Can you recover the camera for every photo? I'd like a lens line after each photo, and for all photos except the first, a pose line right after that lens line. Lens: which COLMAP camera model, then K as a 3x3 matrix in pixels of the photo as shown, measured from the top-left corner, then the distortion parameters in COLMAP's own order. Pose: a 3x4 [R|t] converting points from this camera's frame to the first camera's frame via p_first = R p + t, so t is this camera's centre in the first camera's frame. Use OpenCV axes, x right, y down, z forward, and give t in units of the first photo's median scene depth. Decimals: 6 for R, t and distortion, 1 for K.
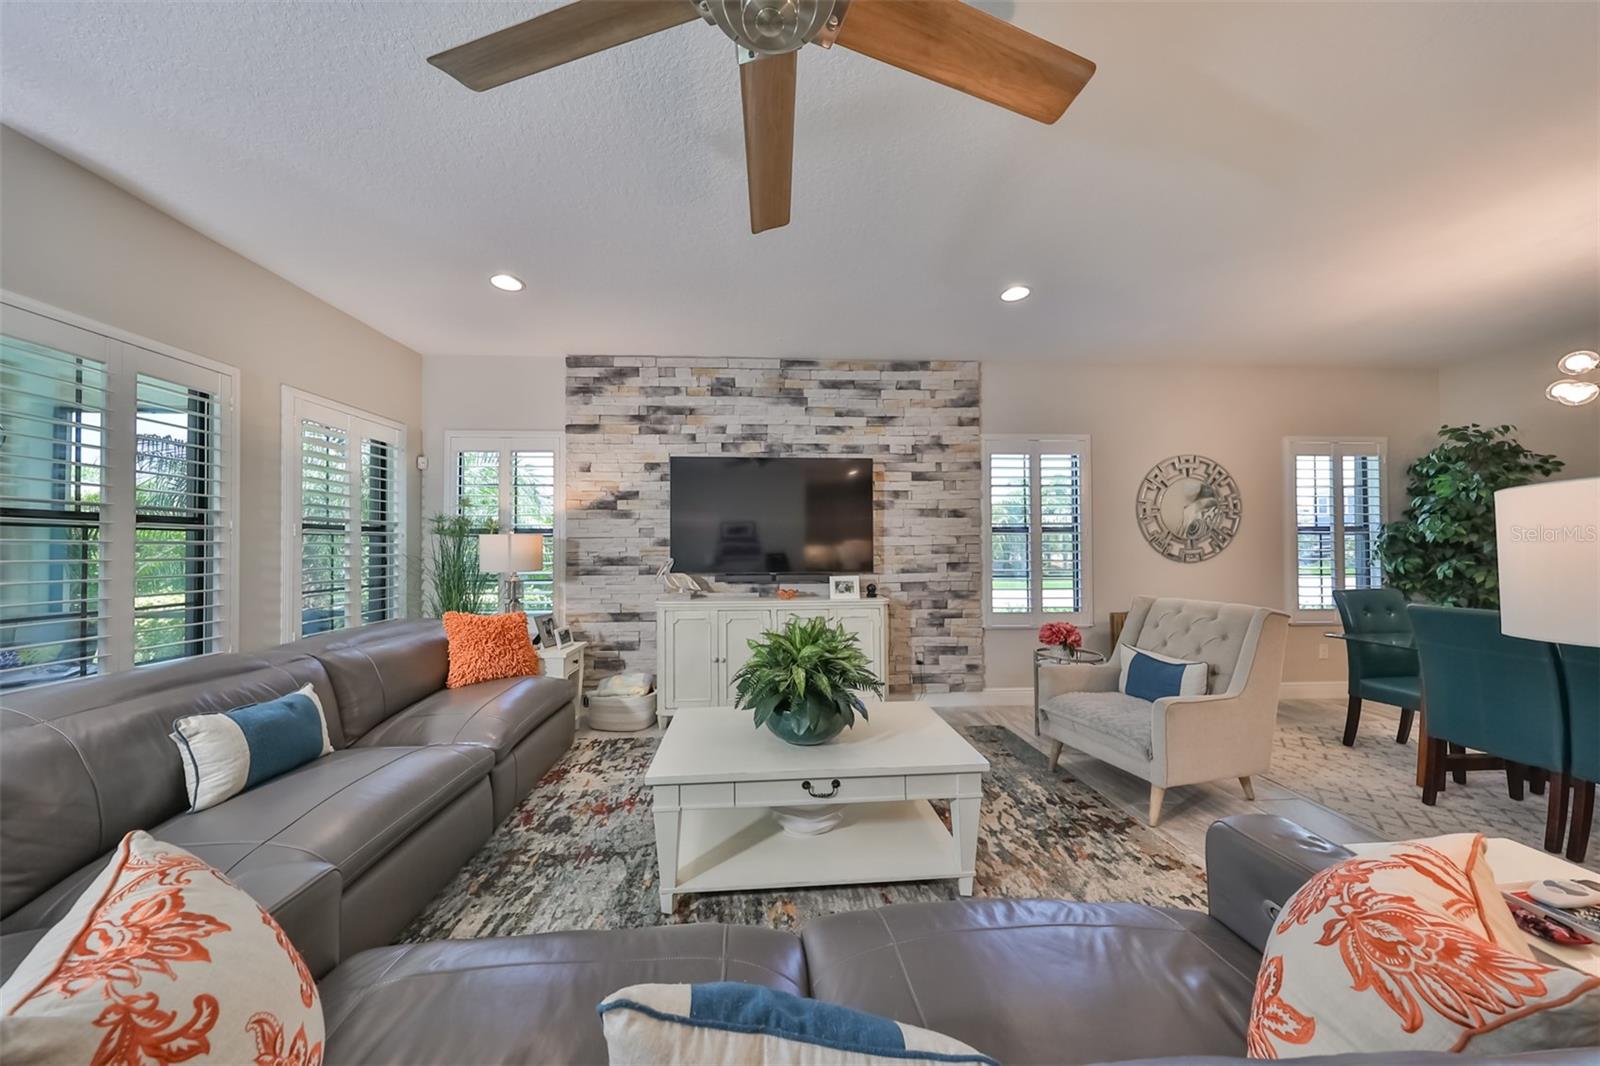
lens RADIAL K [[494.6, 0, 797.9], [0, 494.6, 537.6], [0, 0, 1]] dist [-0.002456, -0.000233]
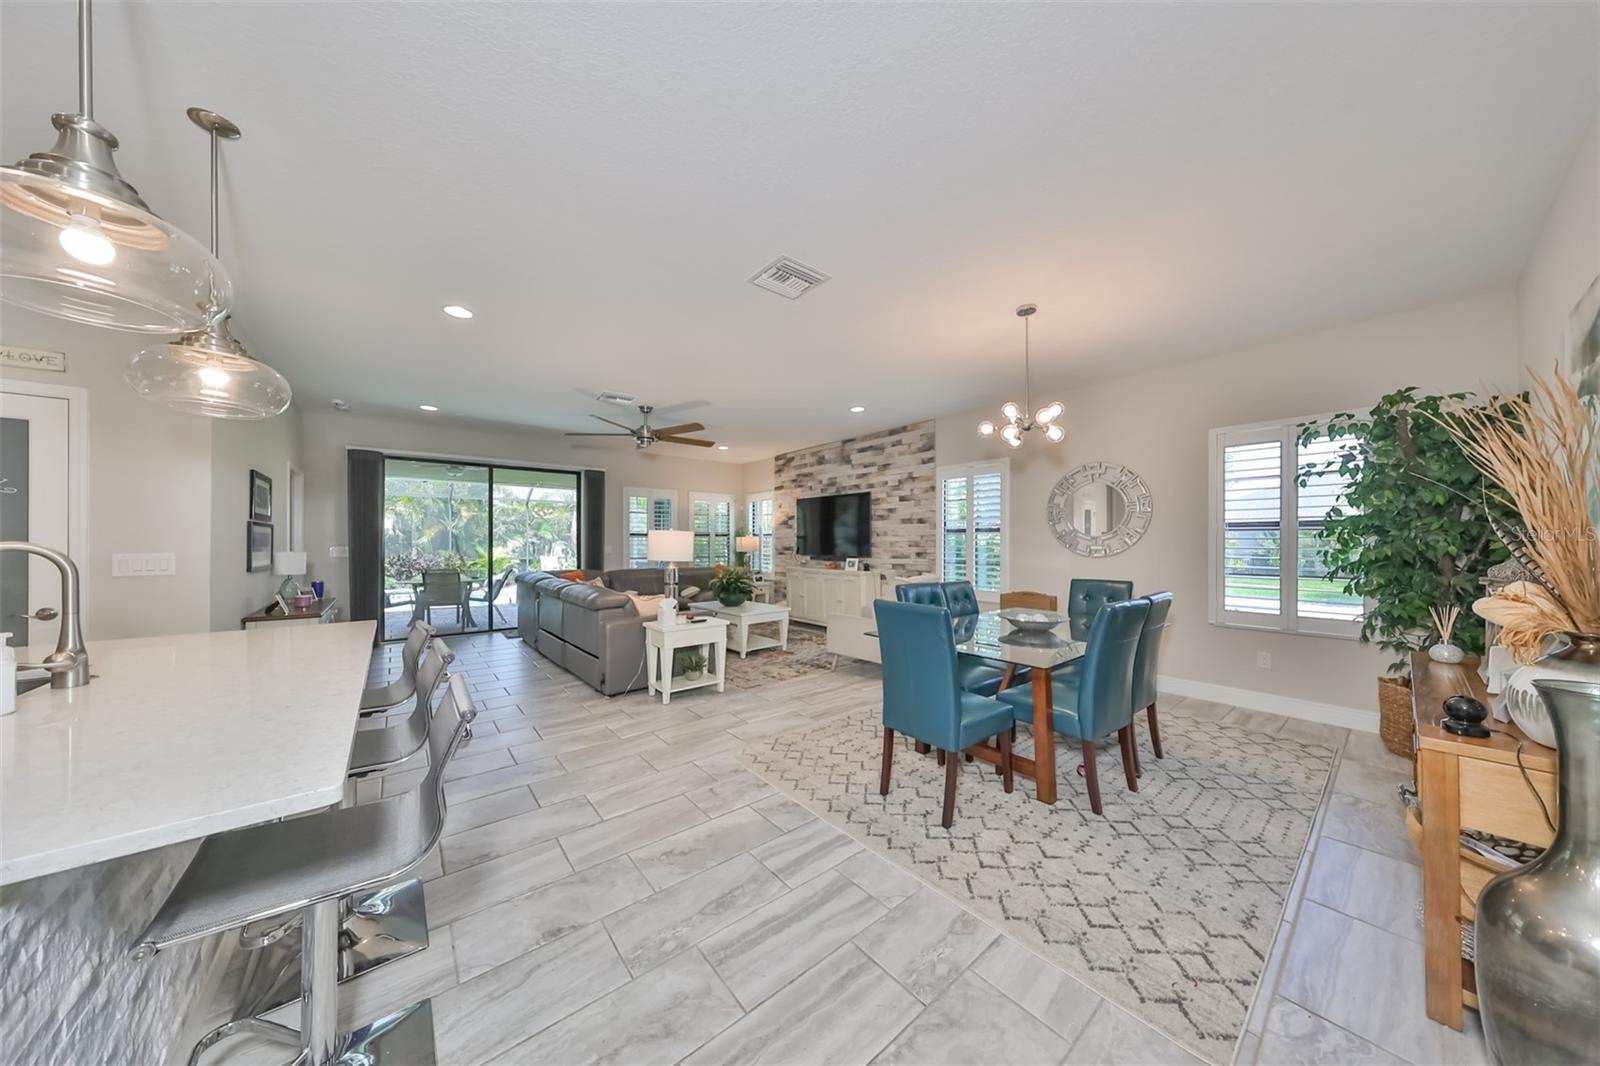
lens RADIAL K [[494.6, 0, 793.0], [0, 494.6, 540.0], [0, 0, 1]] dist [-0.002456, -0.000233]
pose [[0.583648, -0.000400, -0.812007, 1.365542], [0.011527, 0.999903, 0.007792, -0.007227], [0.811925, -0.013907, 0.583596, -0.225024]]
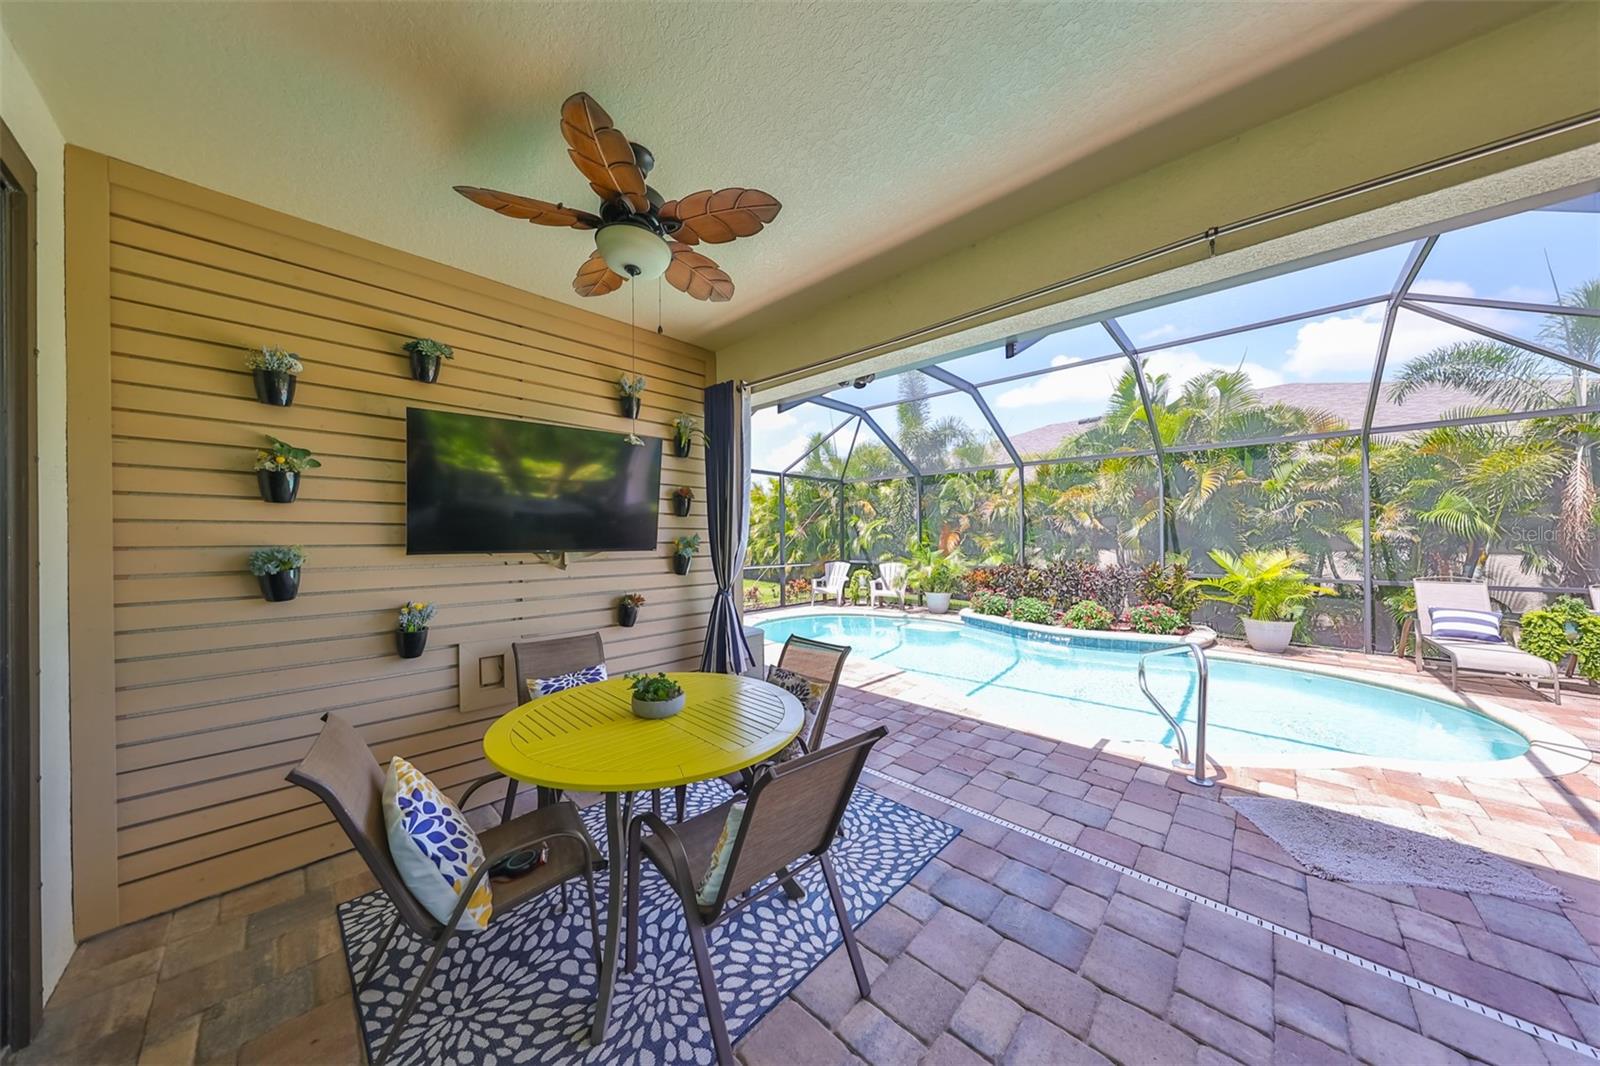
lens RADIAL K [[494.6, 0, 789.2], [0, 494.6, 531.2], [0, 0, 1]] dist [-0.002456, -0.000233]
pose [[-0.730543, 0.005311, -0.682846, -0.899550], [0.023280, 0.999582, -0.017131, -0.028516], [0.682470, -0.028412, -0.730362, 0.287639]]
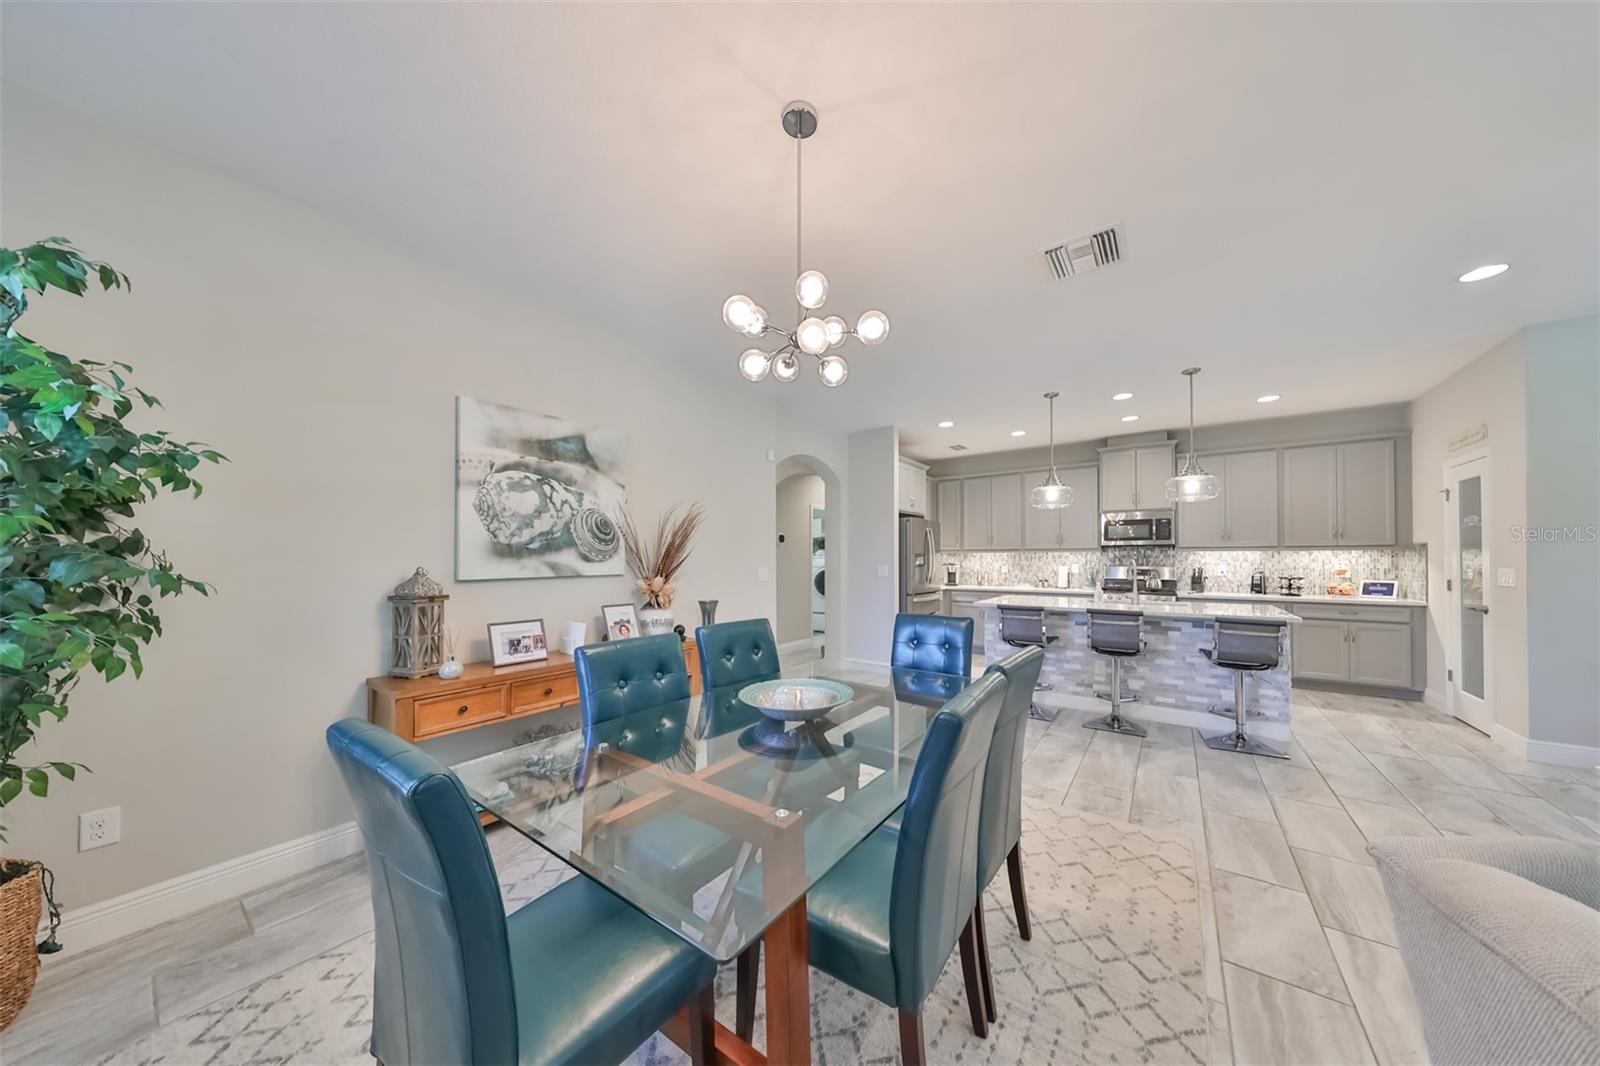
lens RADIAL K [[494.6, 0, 814.9], [0, 494.6, 555.6], [0, 0, 1]] dist [-0.002456, -0.000233]
pose [[-0.784582, 0.009525, 0.619951, 0.674942], [-0.006183, 0.999712, -0.023185, 0.013128], [-0.619994, -0.022024, -0.784298, 0.856278]]
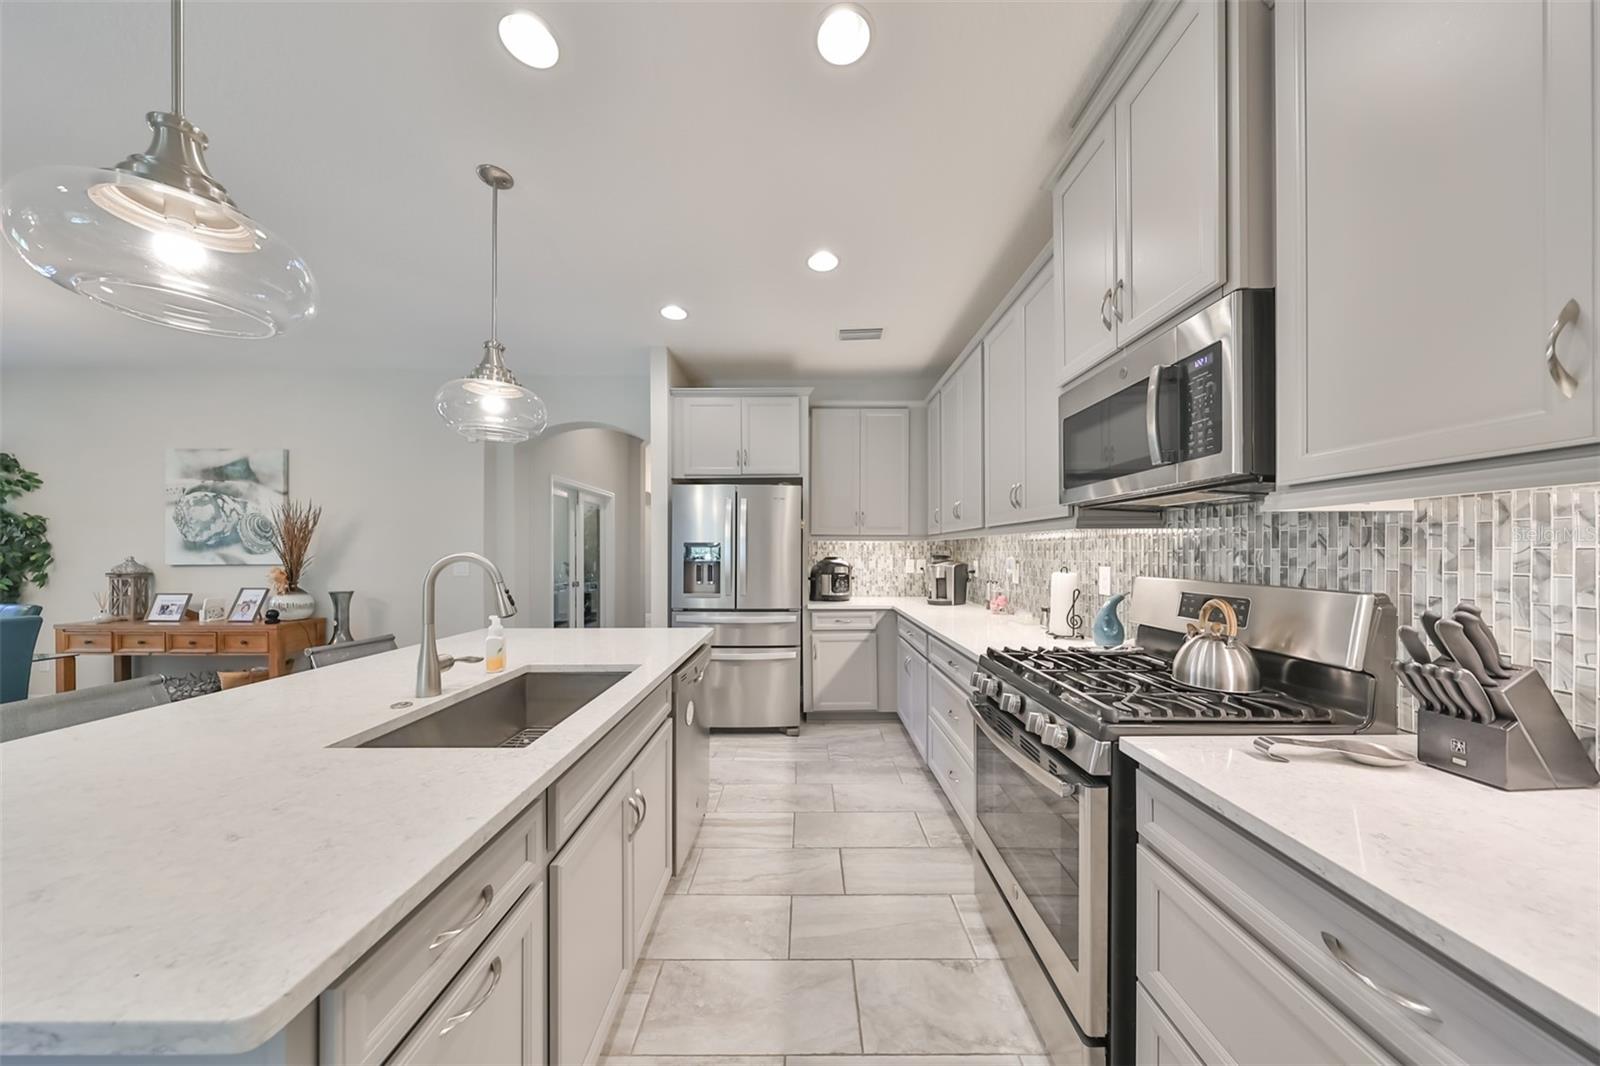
lens RADIAL K [[494.6, 0, 799.4], [0, 494.6, 557.6], [0, 0, 1]] dist [-0.002456, -0.000233]
pose [[0.037554, -0.006444, 0.999274, 0.464728], [-0.017740, 0.999817, 0.007114, -0.012438], [-0.999137, -0.017994, 0.037432, -0.685028]]
